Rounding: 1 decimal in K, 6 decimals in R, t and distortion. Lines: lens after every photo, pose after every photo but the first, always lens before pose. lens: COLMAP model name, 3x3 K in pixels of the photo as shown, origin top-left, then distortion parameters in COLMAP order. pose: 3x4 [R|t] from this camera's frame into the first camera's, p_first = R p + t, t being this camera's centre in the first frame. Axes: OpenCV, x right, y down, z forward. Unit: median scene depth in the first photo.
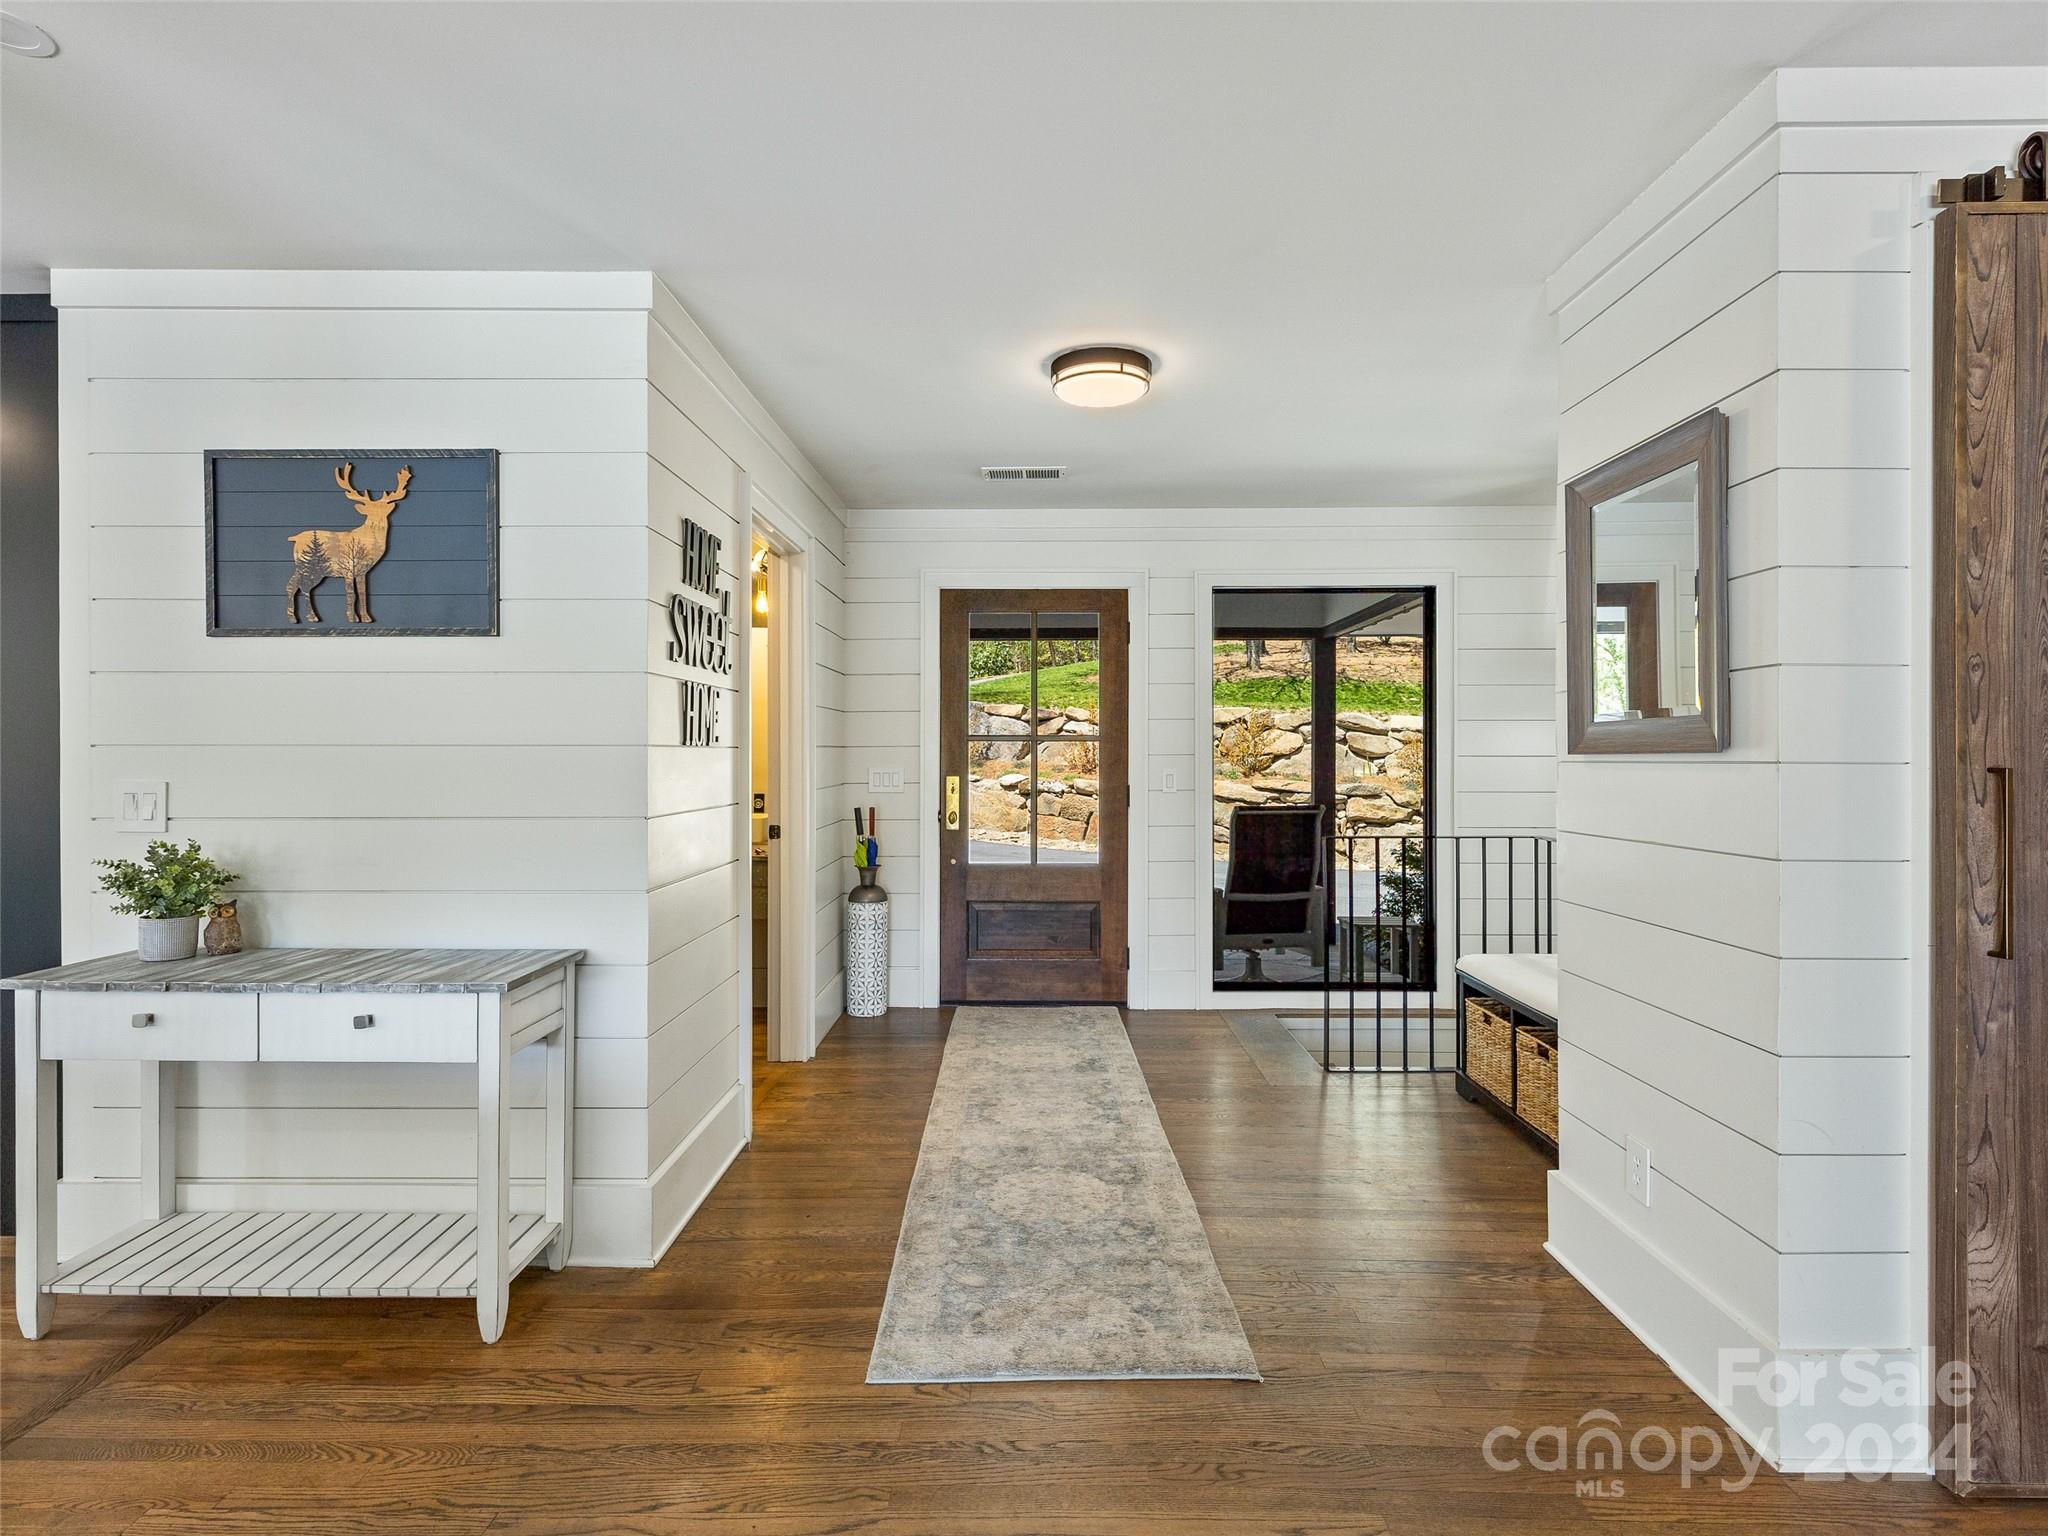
lens RADIAL K [[1036.2, 0, 1033.5], [0, 1036.2, 752.5], [0, 0, 1]] dist [0.003973, 0.000367]
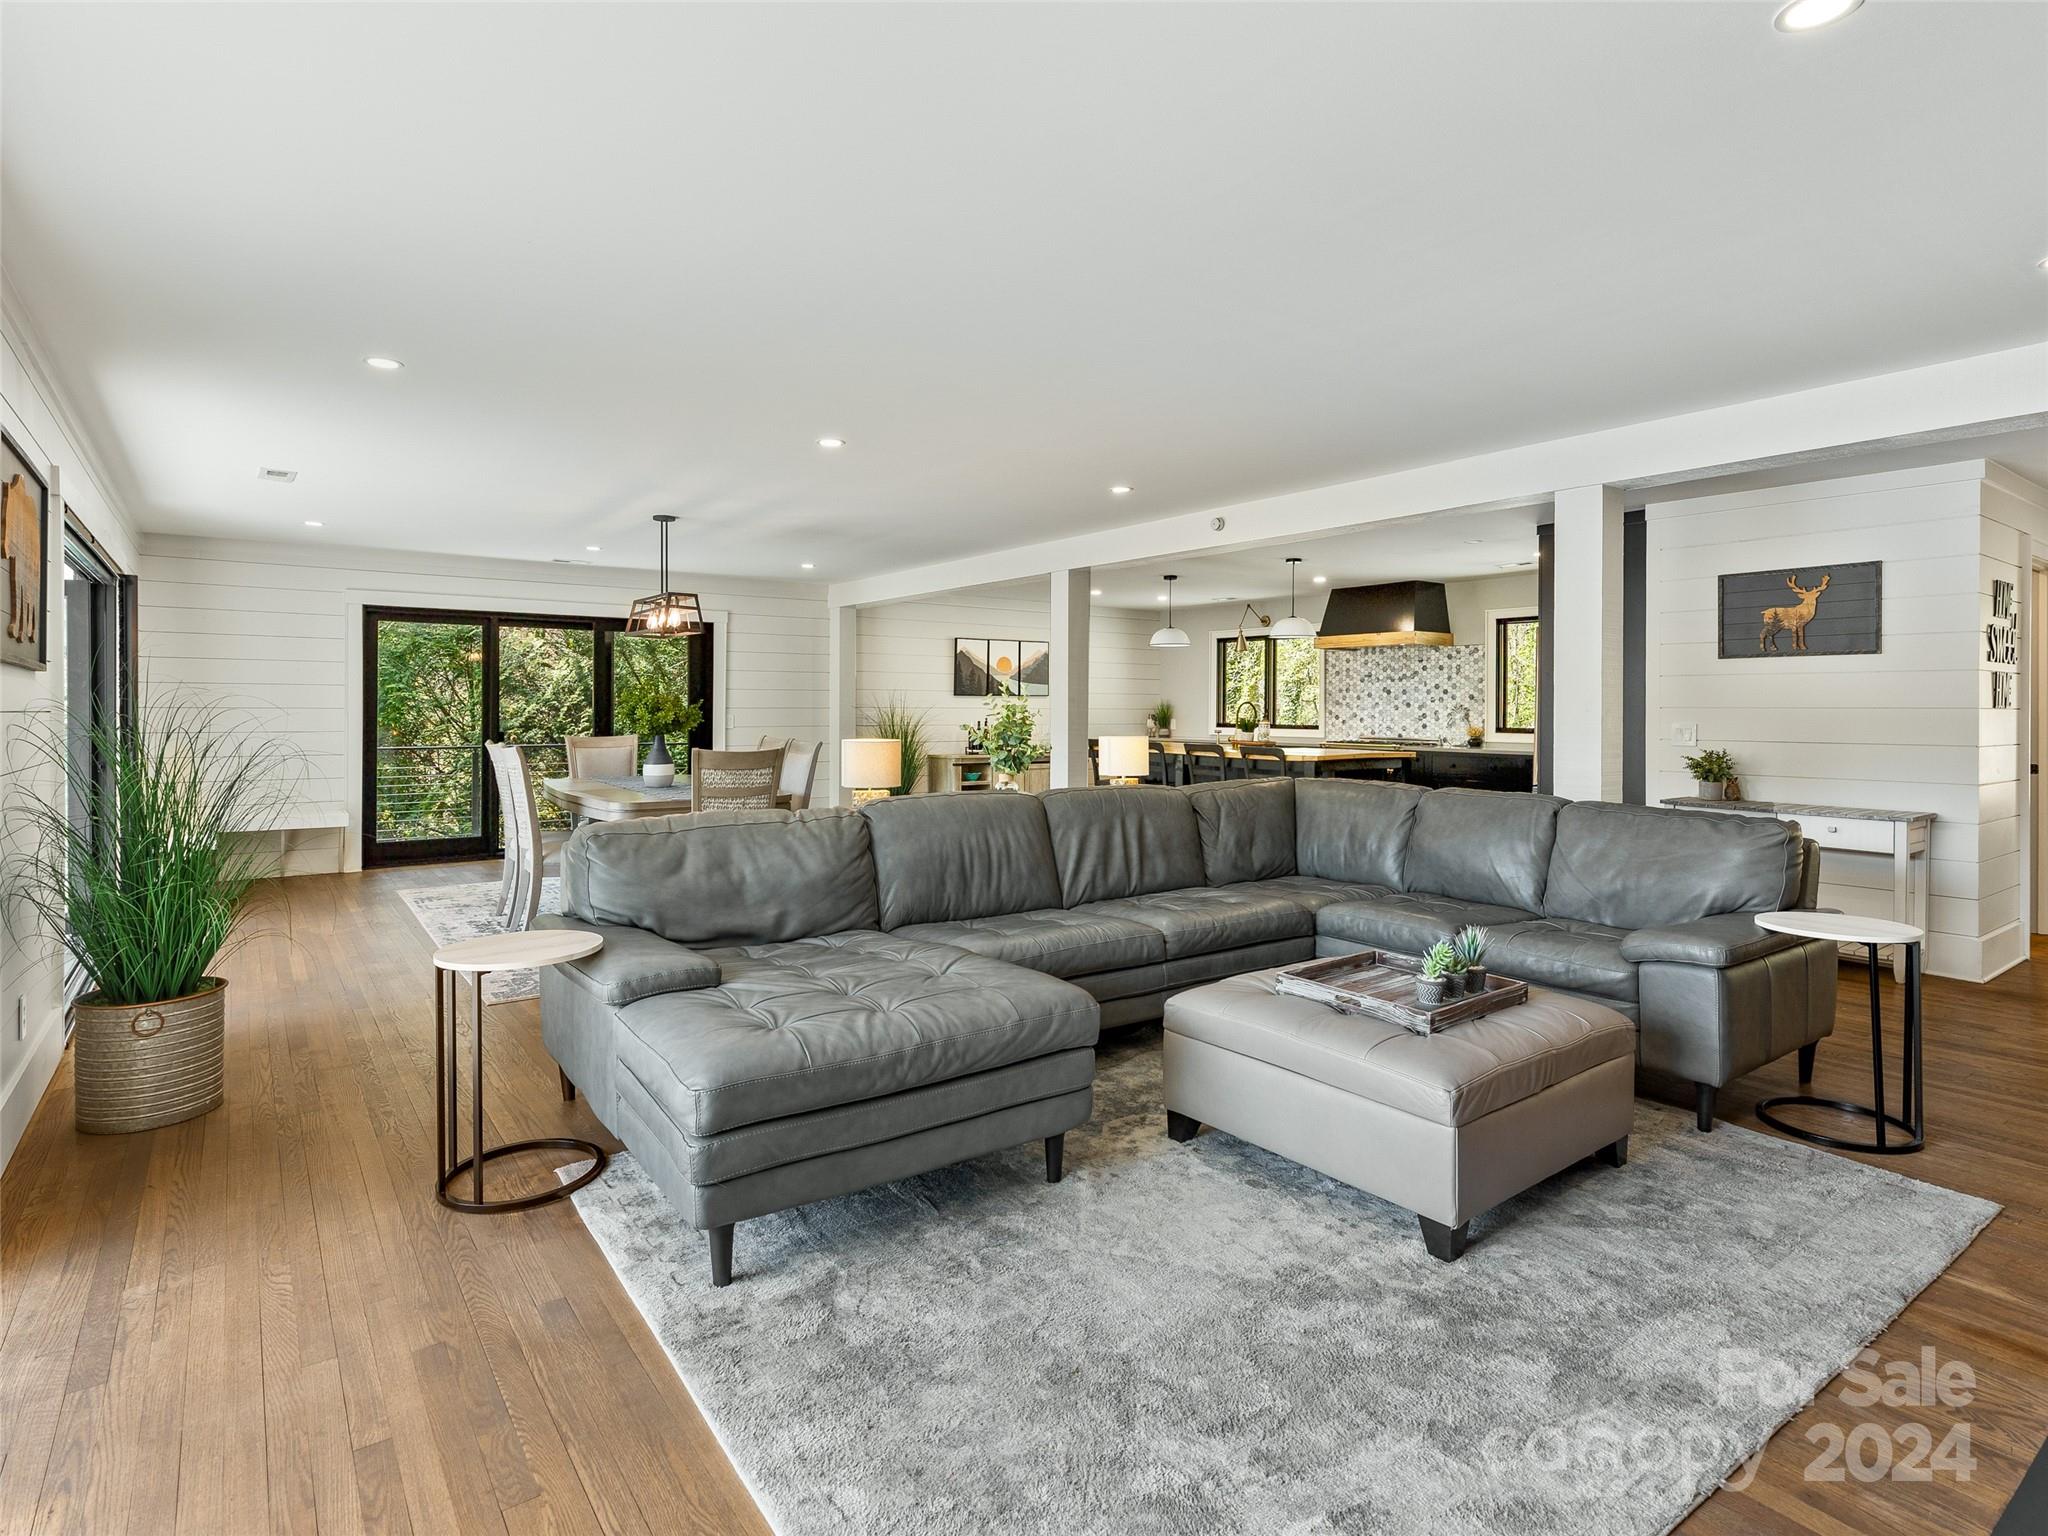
lens RADIAL K [[1070.2, 0, 1019.0], [0, 1070.2, 709.8], [0, 0, 1]] dist [-0.000575, 0.000018]
pose [[0.603026, 0.003592, -0.797714, 0.128720], [-0.001479, 0.999993, 0.003385, -0.008255], [0.797721, -0.000862, 0.603027, -1.573506]]
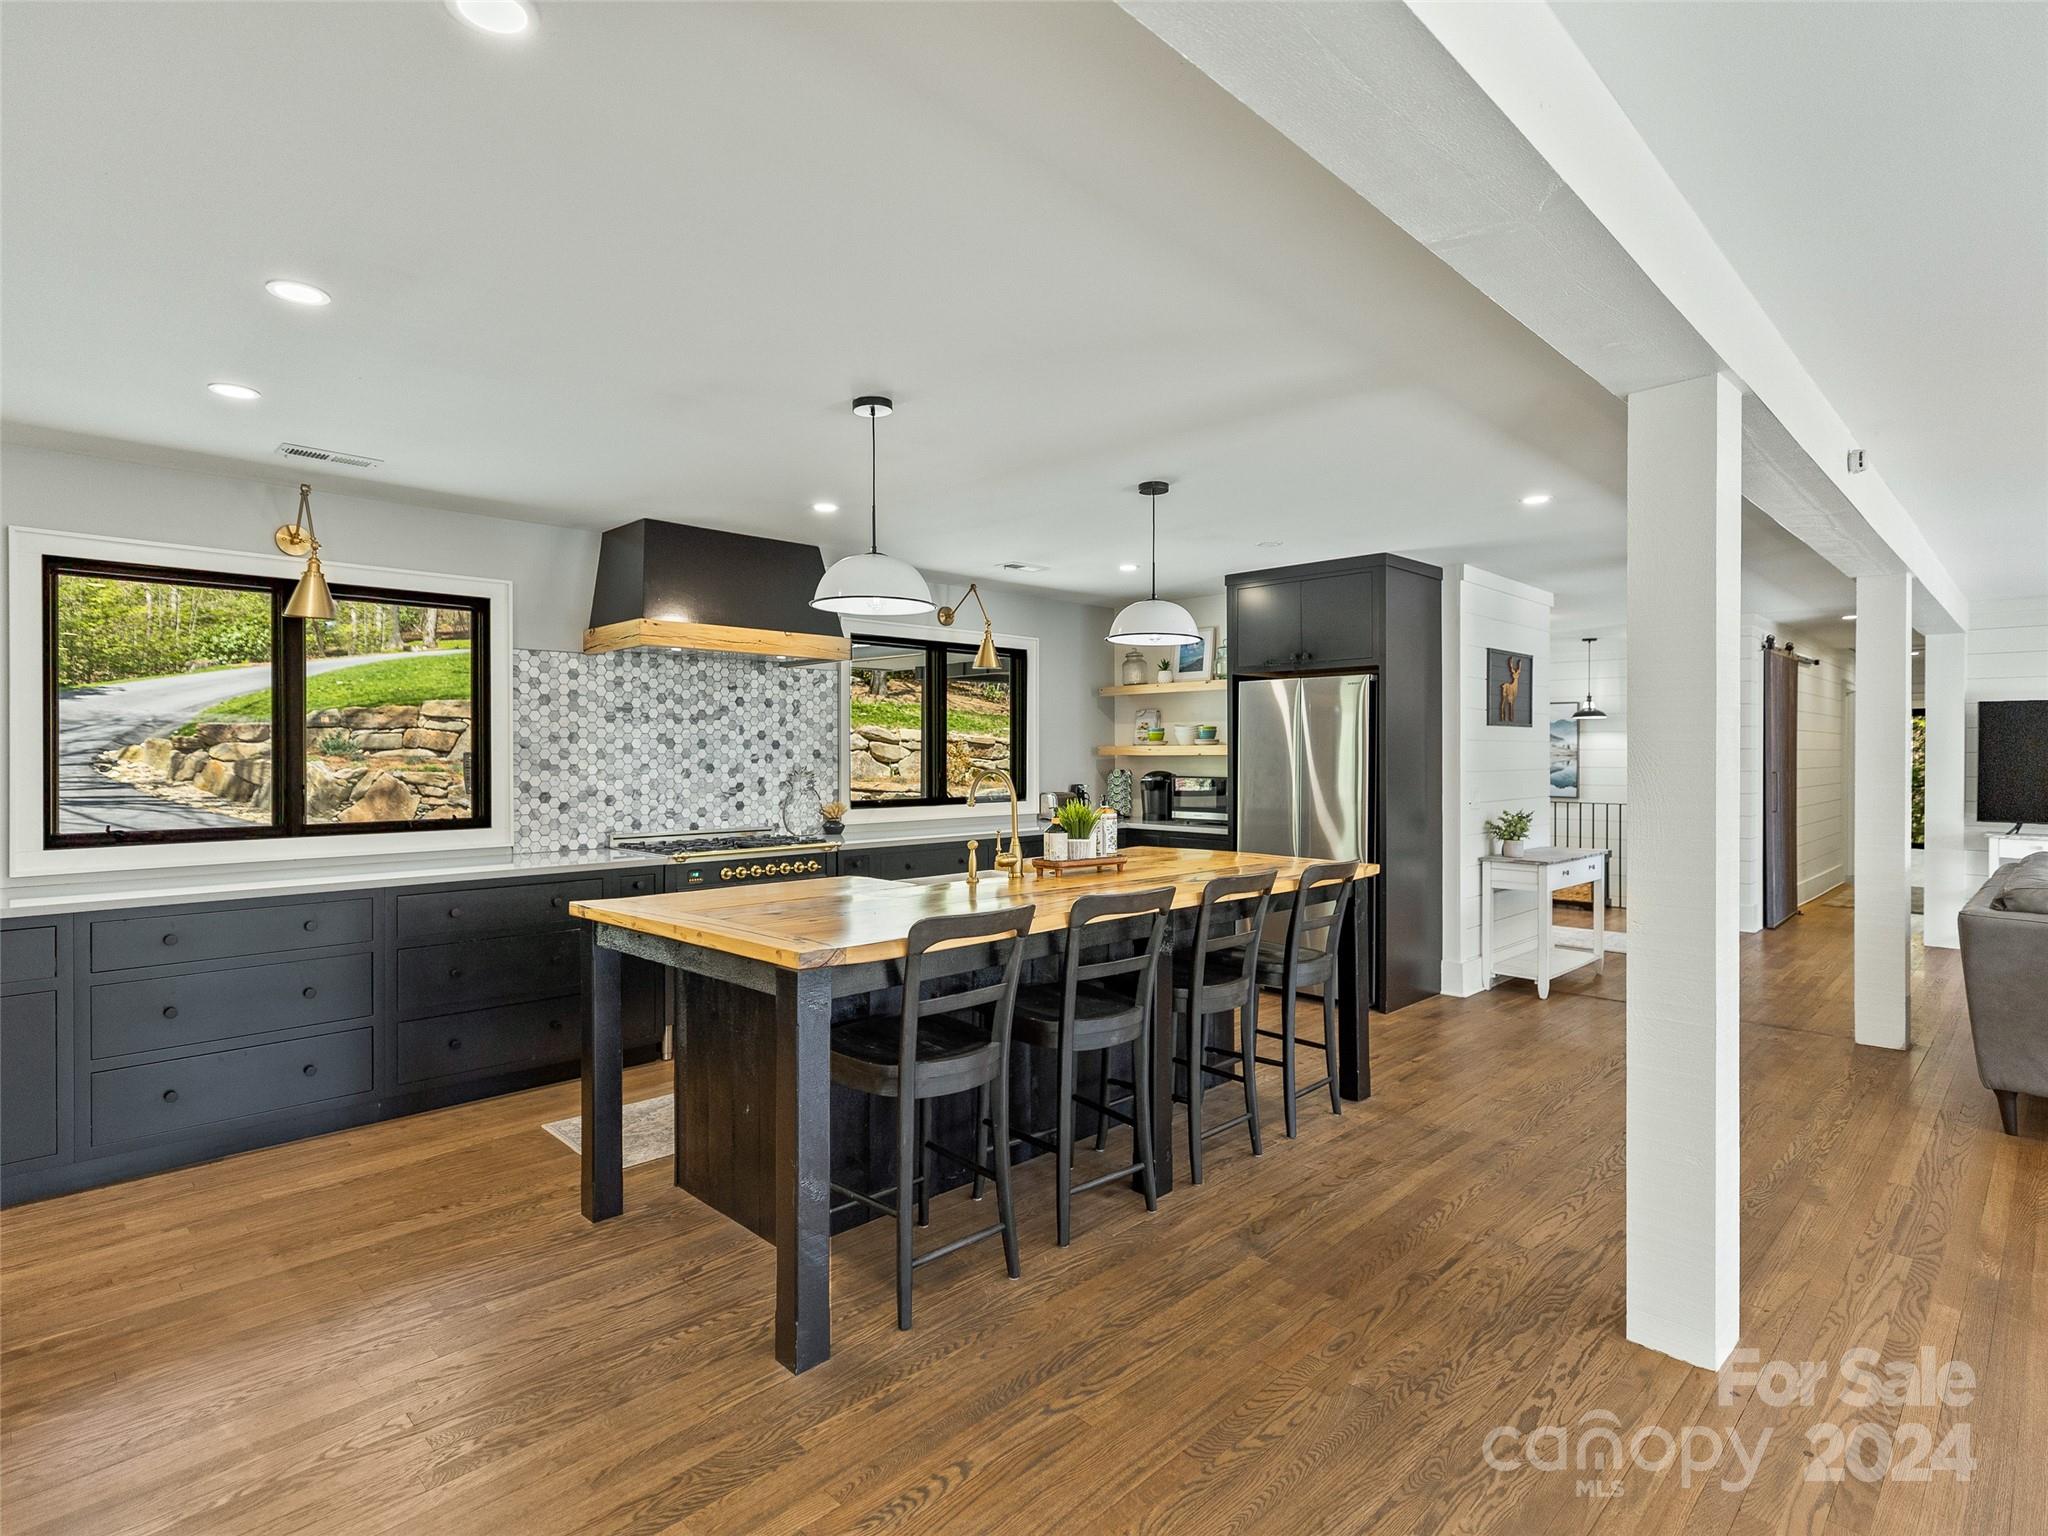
lens RADIAL K [[1036.2, 0, 1033.5], [0, 1036.2, 752.5], [0, 0, 1]] dist [0.003973, 0.000367]
pose [[0.707081, 0.001127, 0.707132, -3.182493], [-0.000268, 0.999999, -0.001326, -0.043495], [-0.707132, 0.000748, 0.707081, 0.066161]]
